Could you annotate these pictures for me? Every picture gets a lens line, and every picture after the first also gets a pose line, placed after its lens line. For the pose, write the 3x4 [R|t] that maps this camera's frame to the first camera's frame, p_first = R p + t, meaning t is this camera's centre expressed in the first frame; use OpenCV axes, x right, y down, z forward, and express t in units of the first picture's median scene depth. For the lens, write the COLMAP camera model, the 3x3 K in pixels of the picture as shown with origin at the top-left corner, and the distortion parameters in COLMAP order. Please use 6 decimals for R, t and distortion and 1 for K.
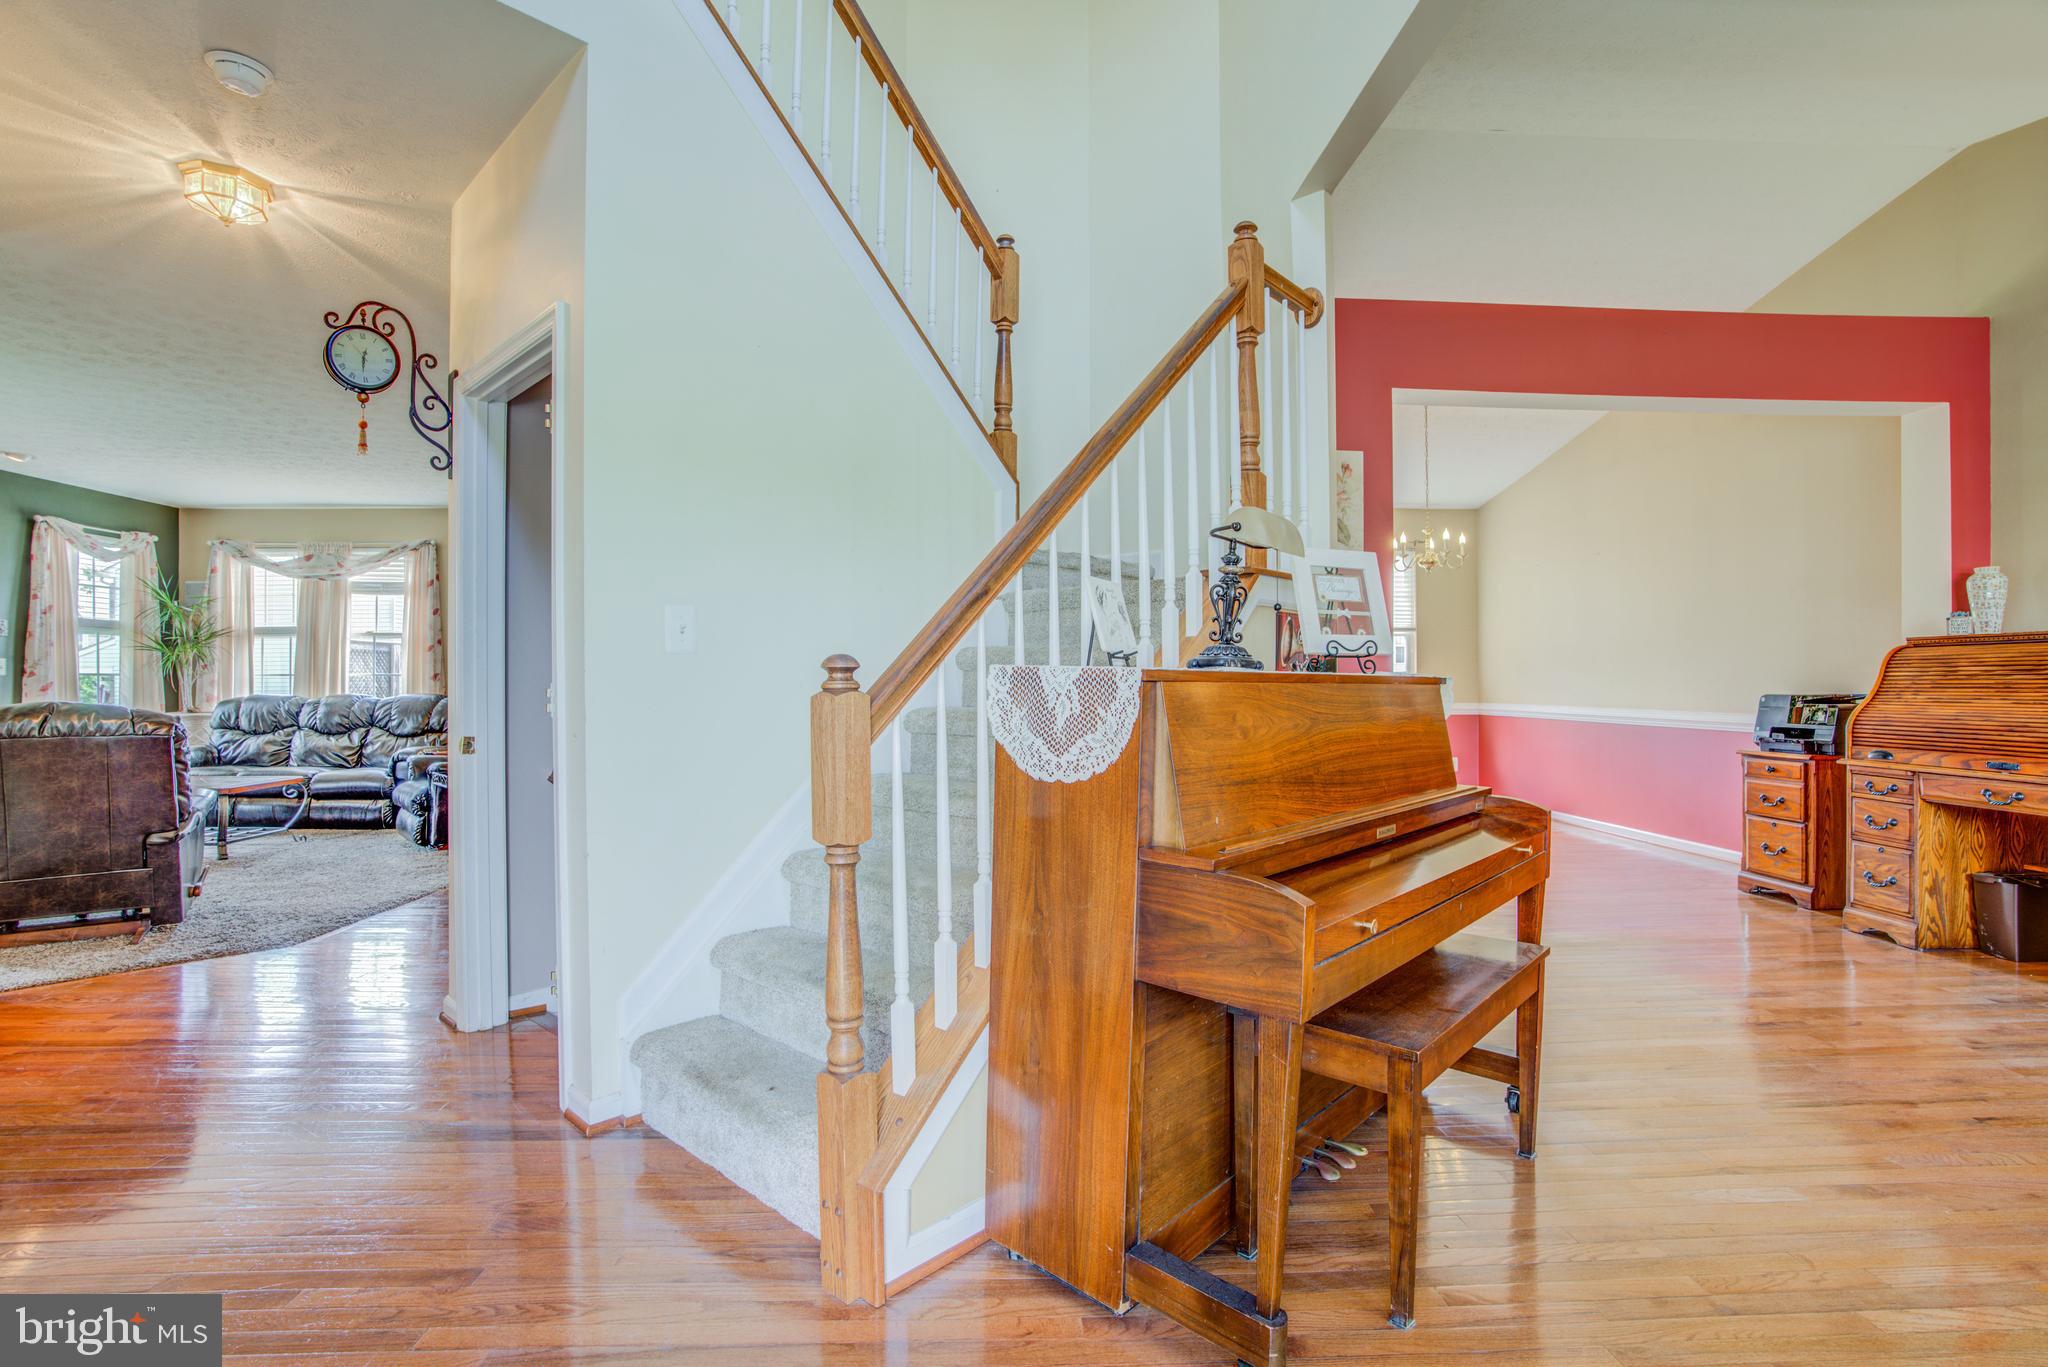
lens RADIAL K [[954.4, 0, 1014.0], [0, 954.4, 681.5], [0, 0, 1]] dist [-0.062968, 0.023762]
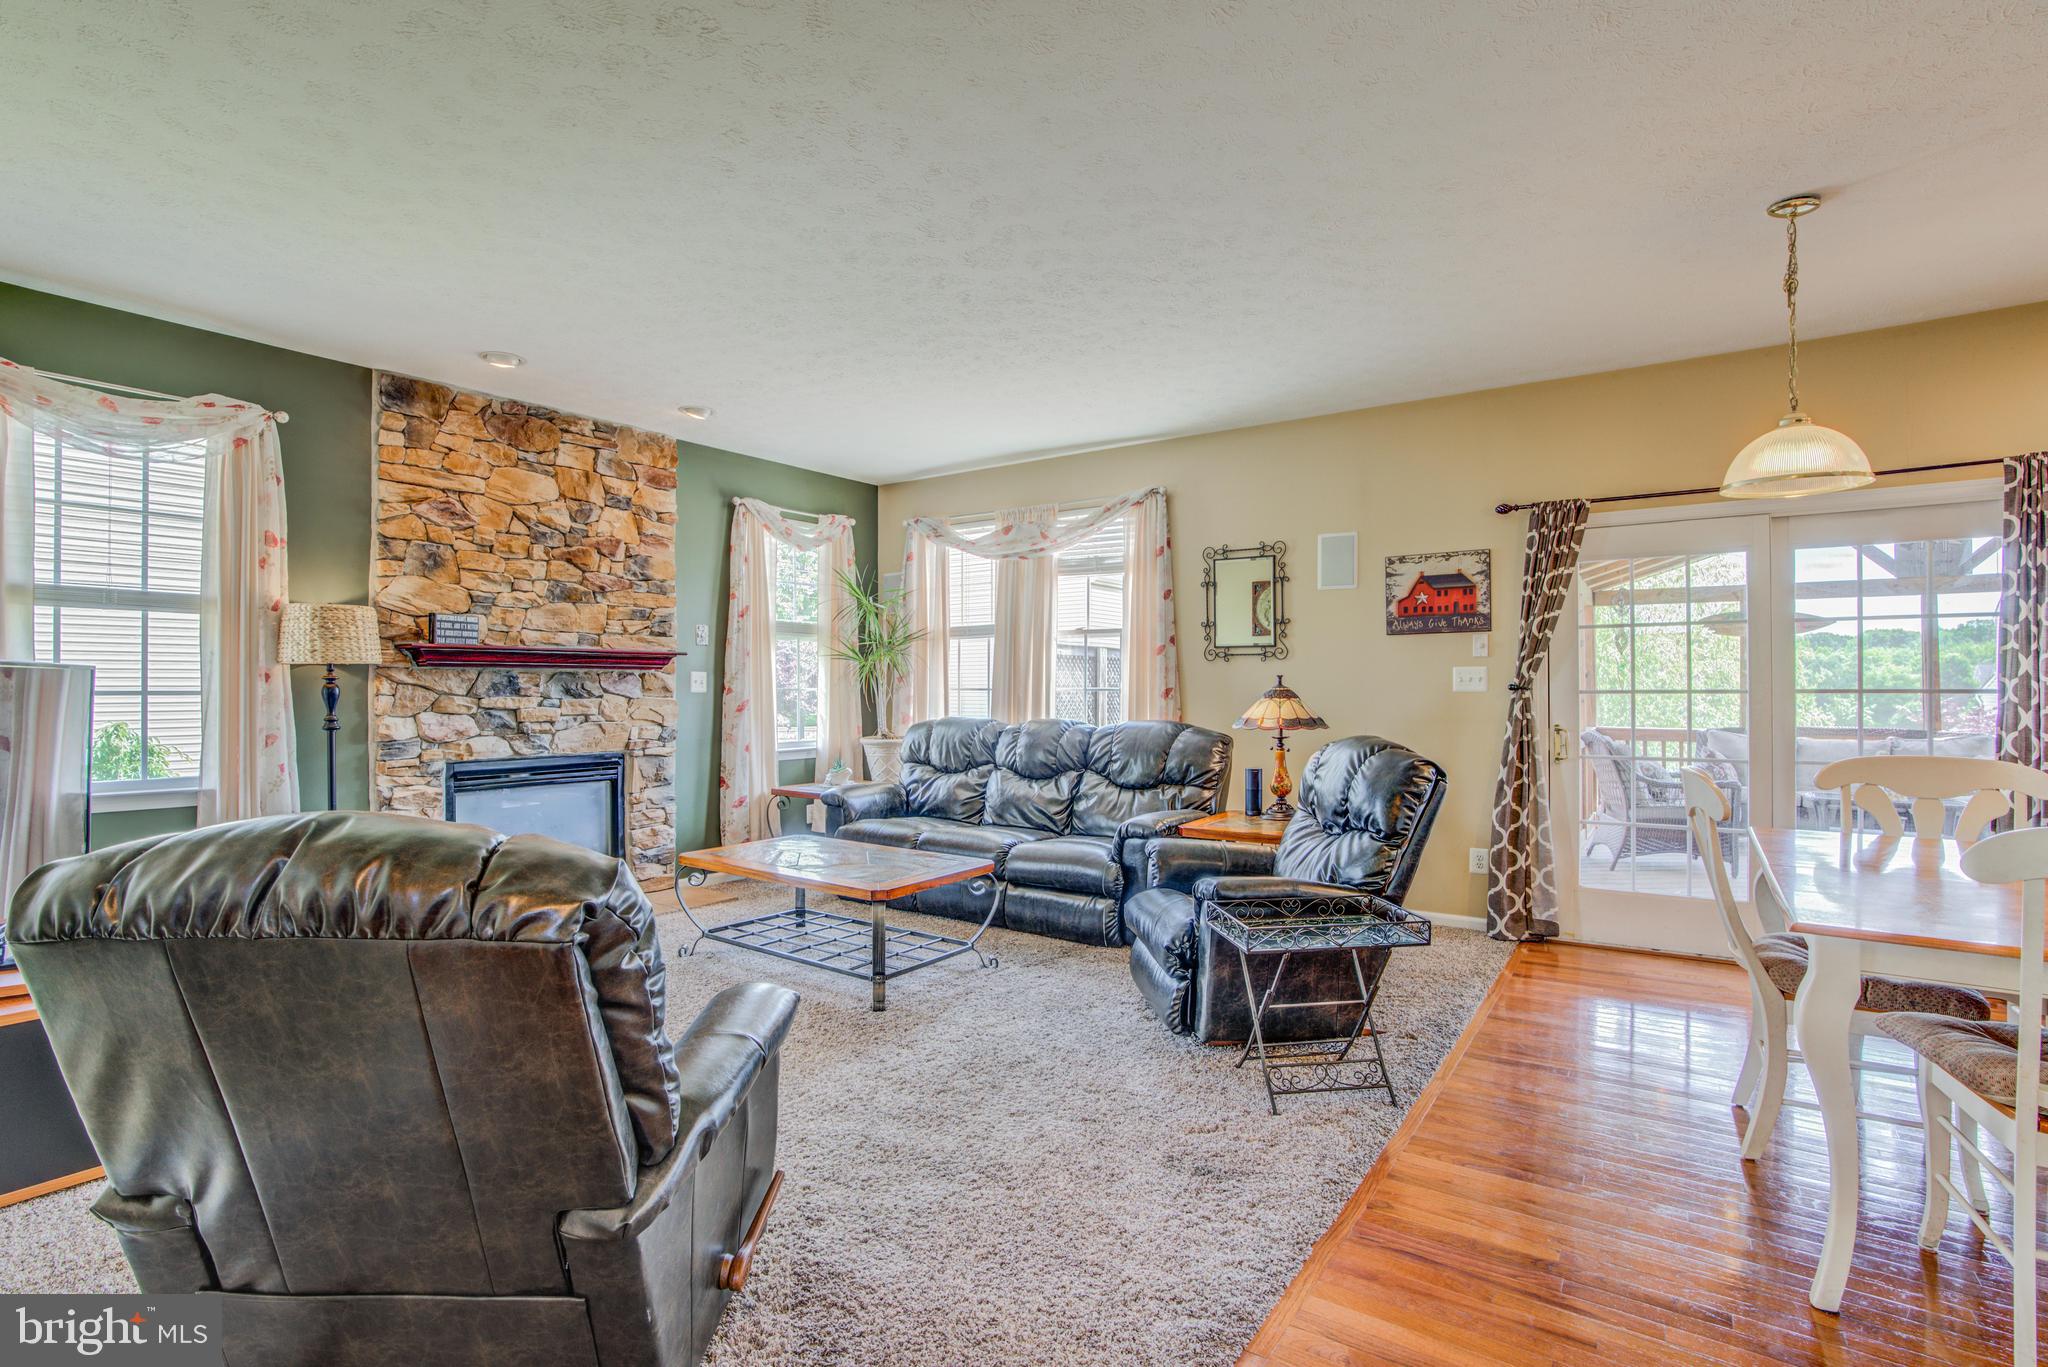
lens RADIAL K [[960.4, 0, 1003.1], [0, 960.4, 685.3], [0, 0, 1]] dist [-0.078630, 0.034208]
pose [[0.784785, -0.000354, -0.619768, -0.315641], [0.000491, 1.000000, 0.000050, -0.011578], [0.619768, -0.000343, 0.784785, 0.431759]]
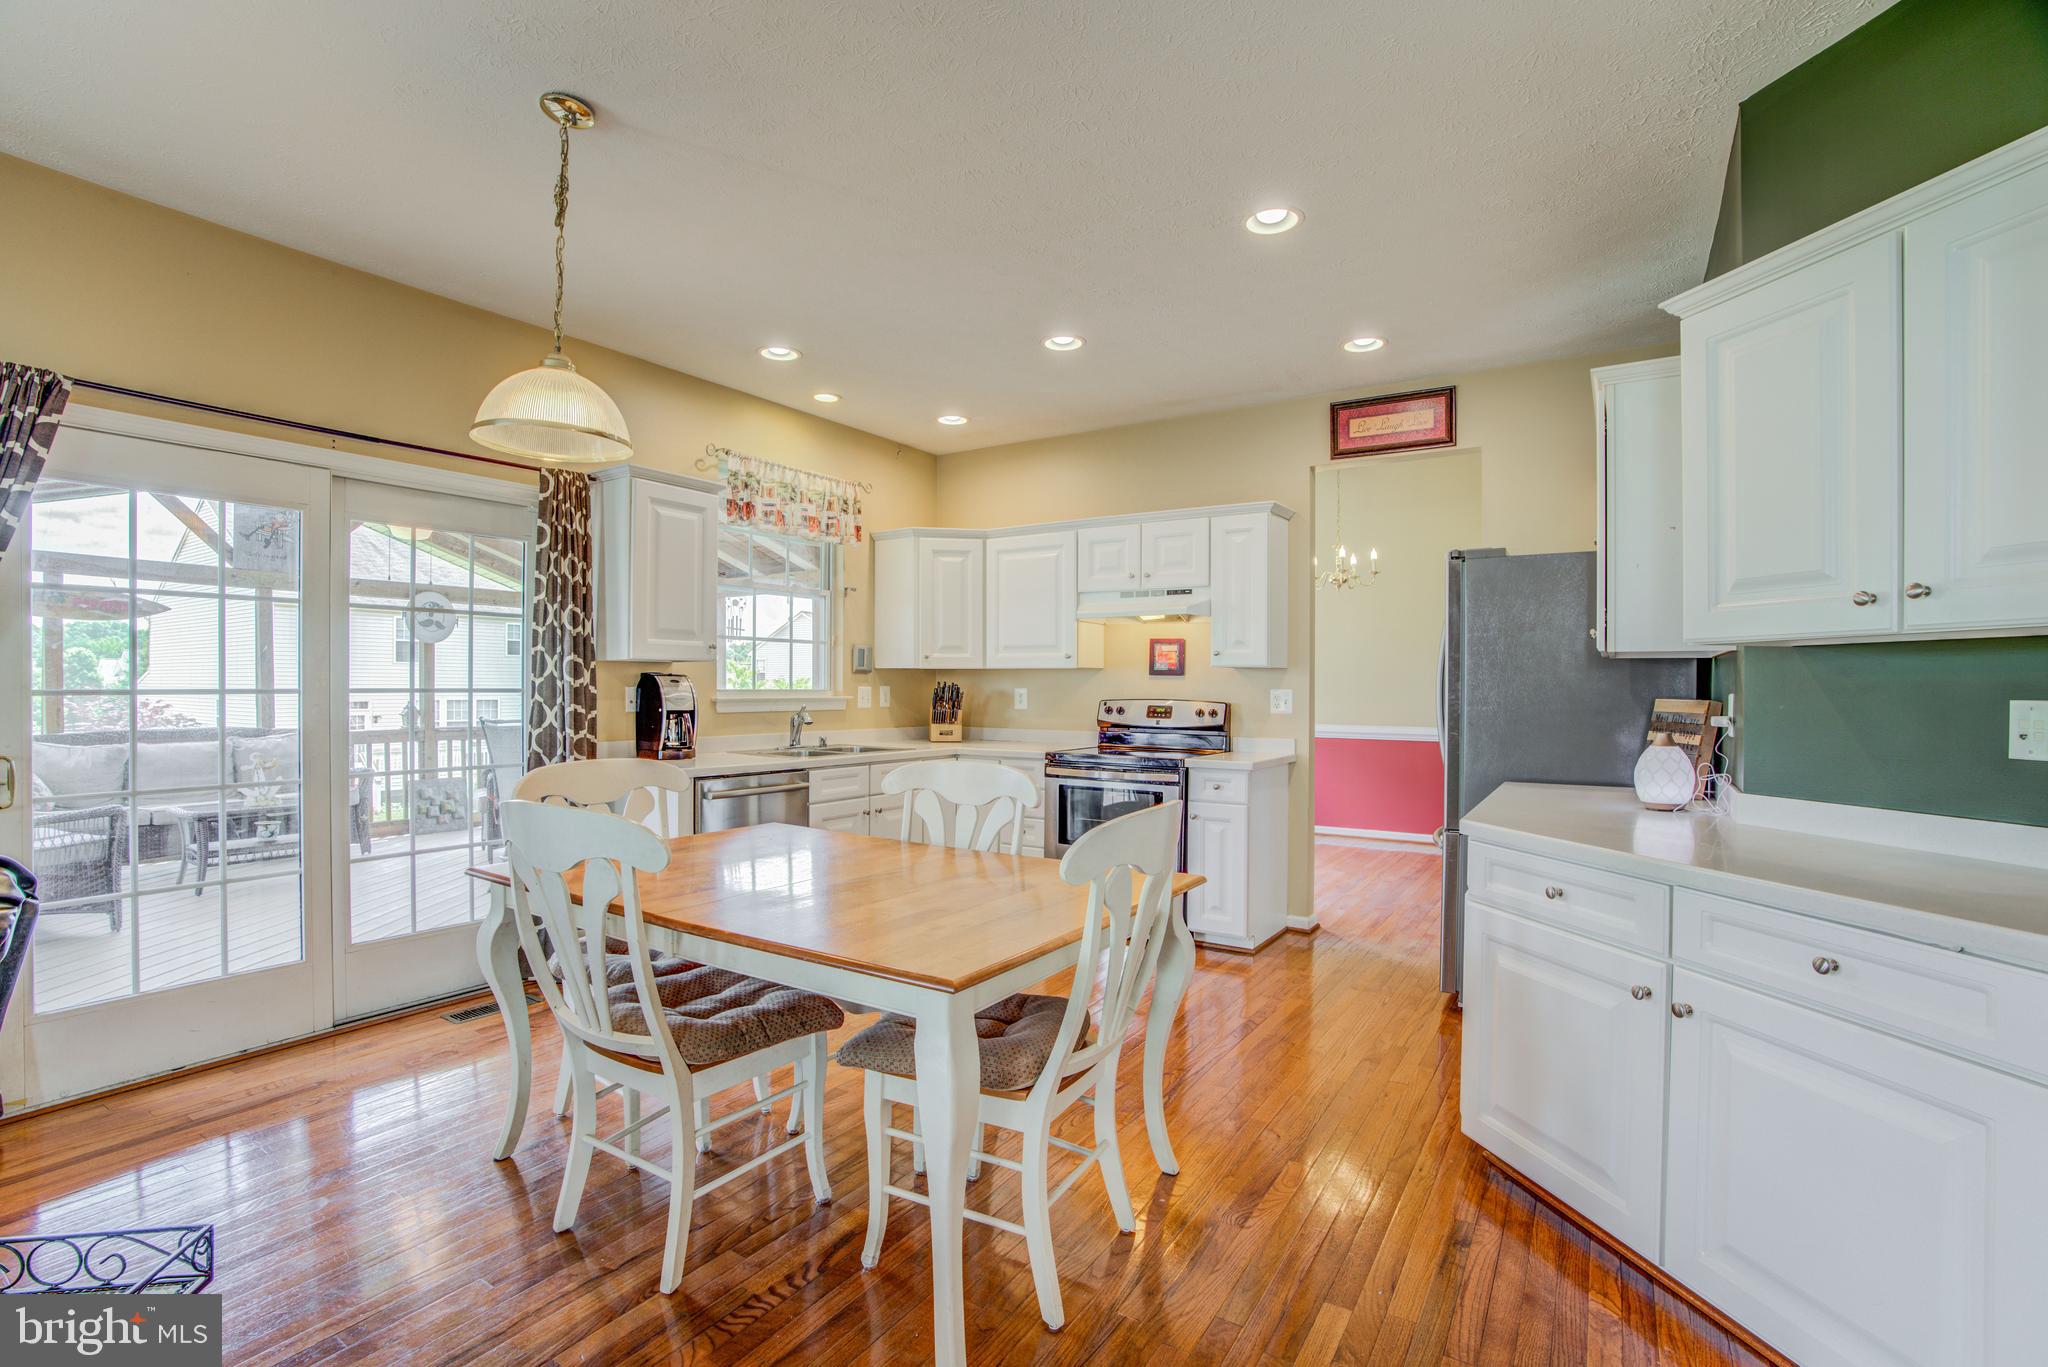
lens RADIAL K [[945.4, 0, 1024.0], [0, 945.4, 683.5], [0, 0, 1]] dist [-0.068996, 0.026191]
pose [[0.586602, 0.008425, 0.809831, -0.452080], [-0.007781, 0.999958, -0.004767, -0.011977], [-0.809838, -0.003504, 0.586643, 0.616466]]
